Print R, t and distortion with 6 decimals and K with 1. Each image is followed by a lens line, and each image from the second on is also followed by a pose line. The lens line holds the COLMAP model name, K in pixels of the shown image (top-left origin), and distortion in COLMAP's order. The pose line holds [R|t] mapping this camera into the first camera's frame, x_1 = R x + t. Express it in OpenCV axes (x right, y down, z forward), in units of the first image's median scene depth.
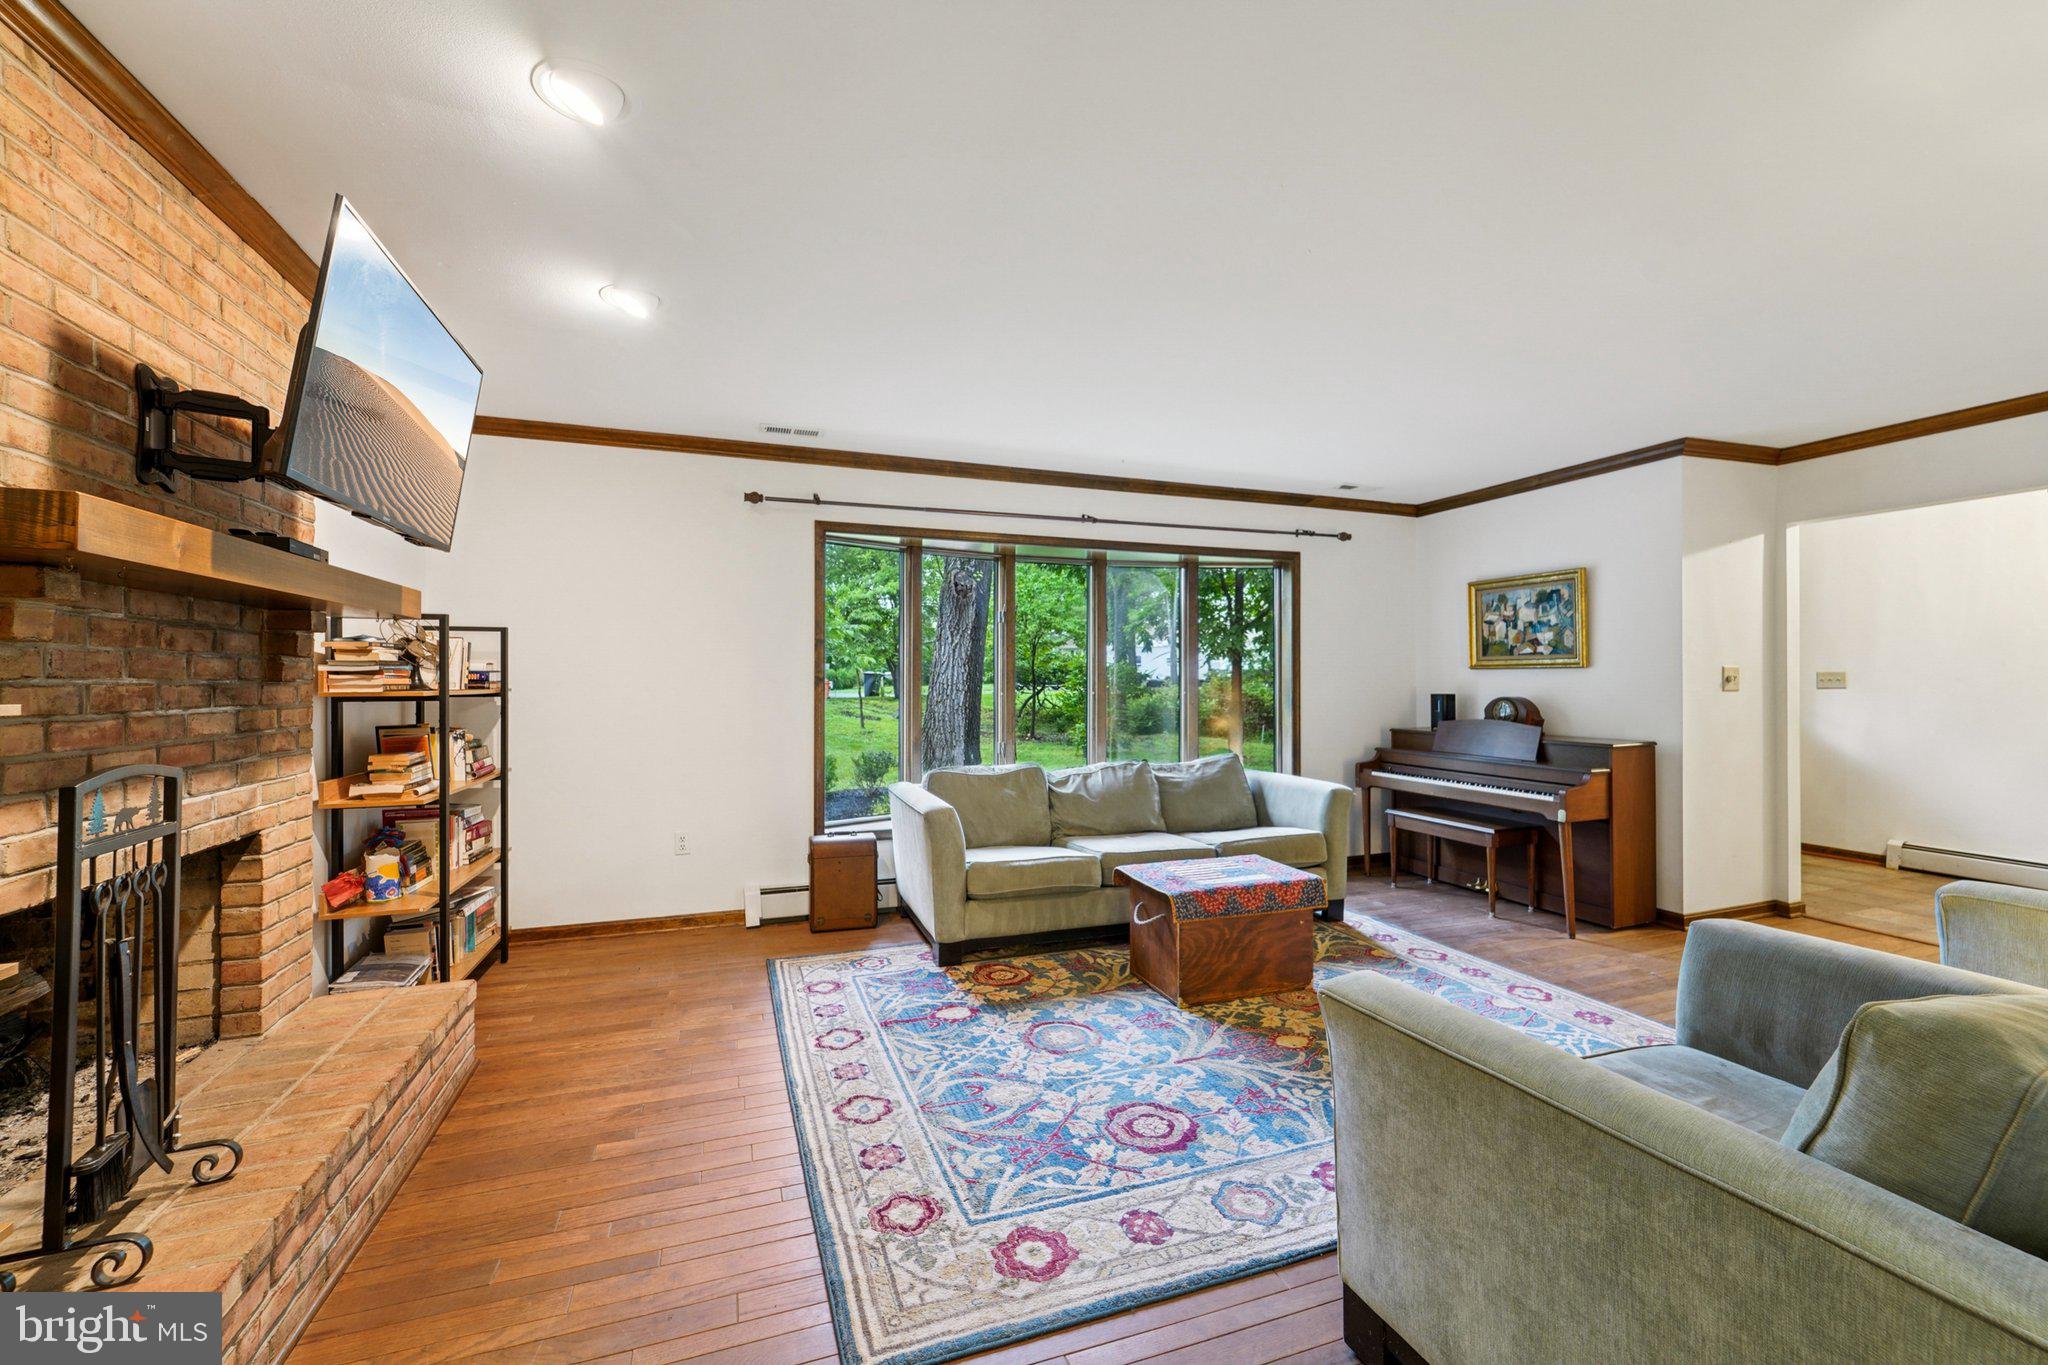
lens RADIAL K [[831.1, 0, 1029.3], [0, 831.1, 669.5], [0, 0, 1]] dist [-0.000512, -0.000024]
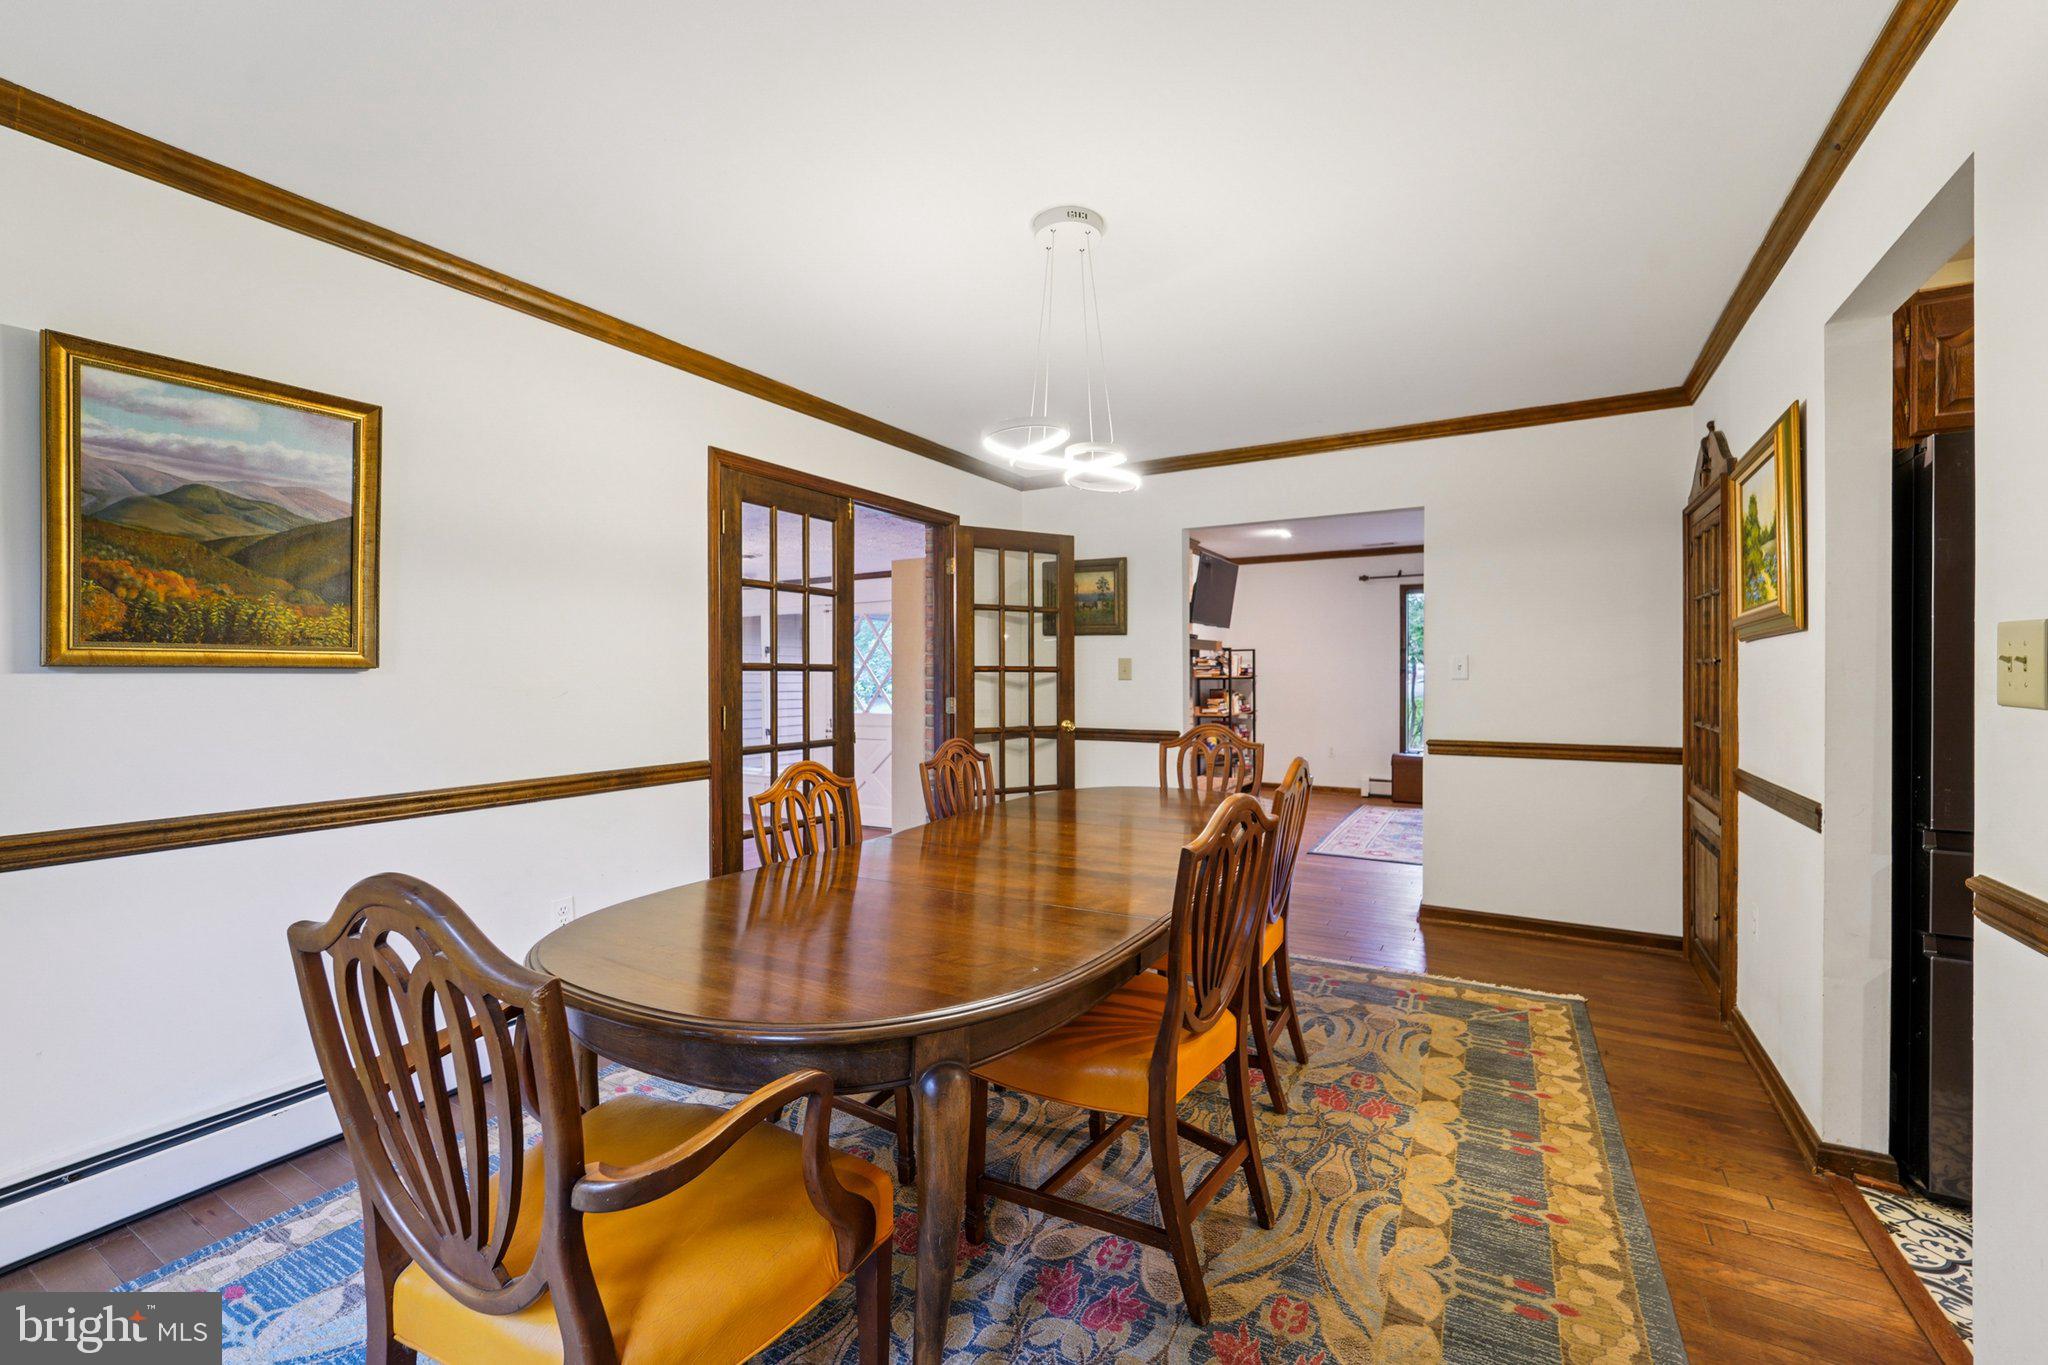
lens RADIAL K [[831.1, 0, 1029.3], [0, 831.1, 669.5], [0, 0, 1]] dist [-0.000512, -0.000024]
pose [[0.631623, -0.004996, -0.775260, 0.895742], [0.011503, 0.999930, 0.002928, -0.009577], [0.775190, -0.010767, 0.631636, -1.107828]]
